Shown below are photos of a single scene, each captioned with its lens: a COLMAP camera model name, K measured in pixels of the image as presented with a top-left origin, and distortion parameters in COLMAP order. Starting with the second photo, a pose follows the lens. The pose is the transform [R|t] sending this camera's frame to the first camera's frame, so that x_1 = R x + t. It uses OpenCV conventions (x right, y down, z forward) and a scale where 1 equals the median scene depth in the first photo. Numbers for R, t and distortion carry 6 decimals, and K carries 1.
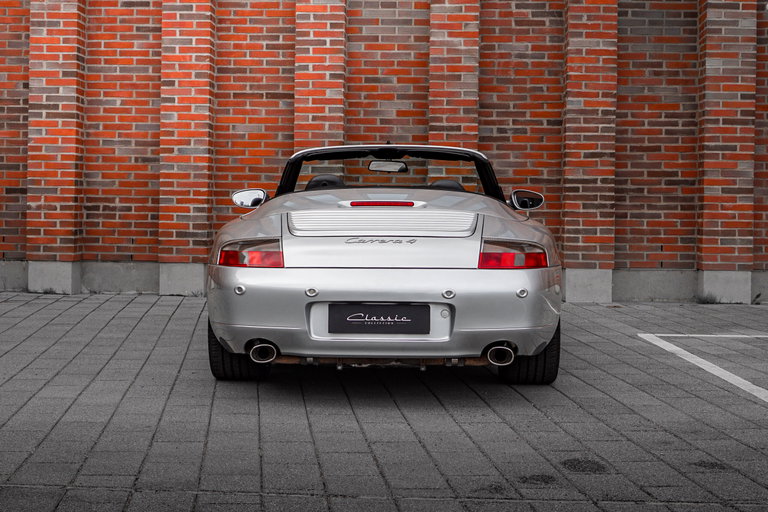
lens RADIAL K [[1297.9, 0, 342.7], [0, 1297.9, 234.4], [0, 0, 1]] dist [-0.015016, -0.065197]
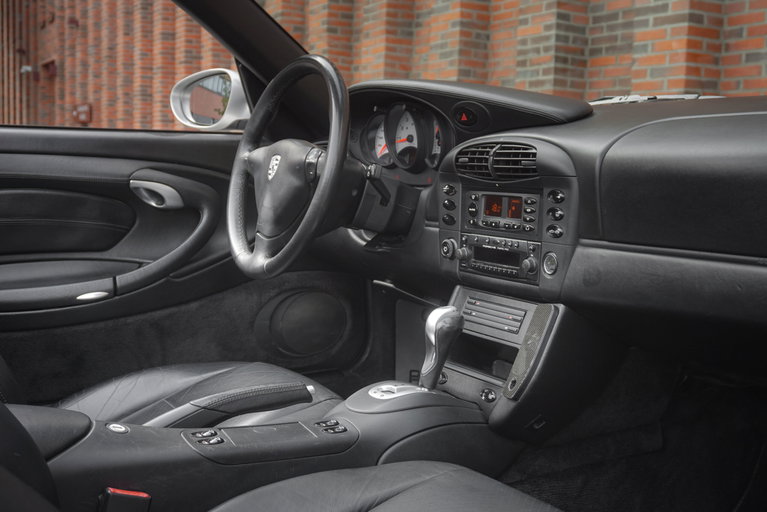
lens RADIAL K [[942.2, 0, 383.5], [0, 942.2, 256.0], [0, 0, 1]] dist [0.001651, 0.029309]
pose [[0.544491, 0.087134, -0.834229, 0.112901], [-0.034720, 0.996078, 0.081378, -0.006403], [0.838048, -0.015345, 0.545381, 0.618116]]
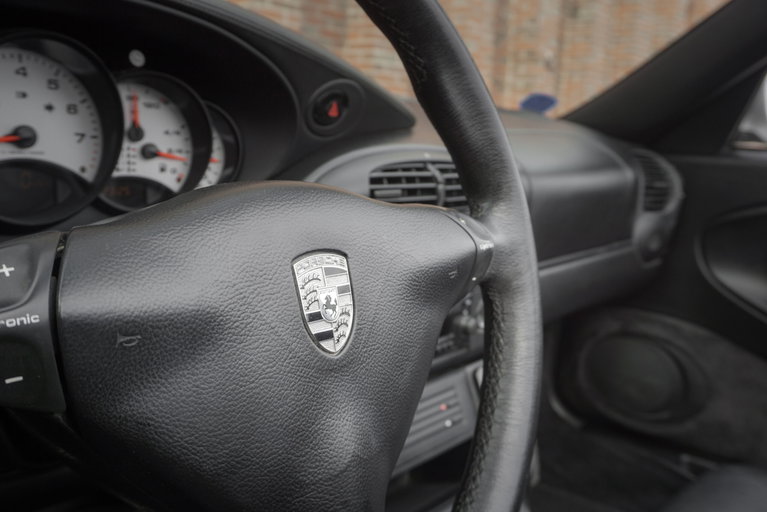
lens RADIAL K [[747.7, 0, 383.5], [0, 747.7, 256.0], [0, 0, 1]] dist [-0.005453, -0.013579]
pose [[0.594764, -0.113510, 0.795846, -0.022365], [-0.029908, 0.986172, 0.163007, -0.013255], [-0.803344, -0.120752, 0.583145, 0.659817]]
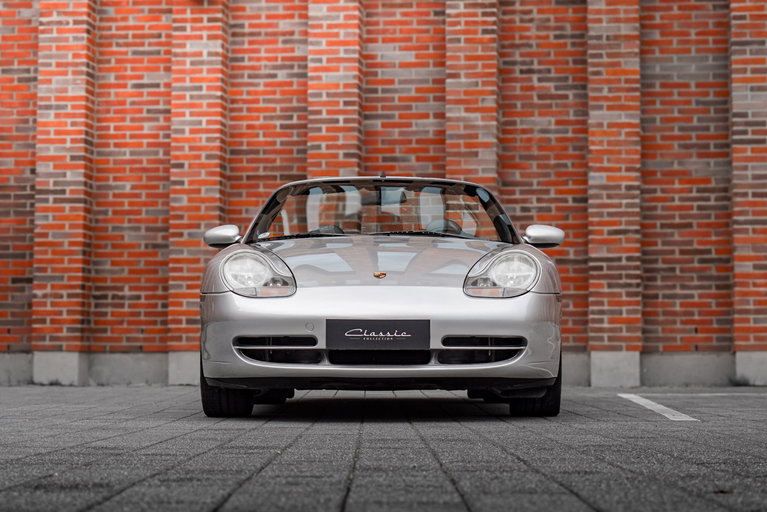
lens RADIAL K [[1811.5, 0, 383.5], [0, 1811.5, 256.0], [0, 0, 1]] dist [-0.029938, 0.062721]
pose [[0.998129, -0.013811, -0.059565, 0.098197], [0.008705, 0.996330, -0.085150, 0.066992], [0.060522, 0.084472, 0.994586, -0.328511]]
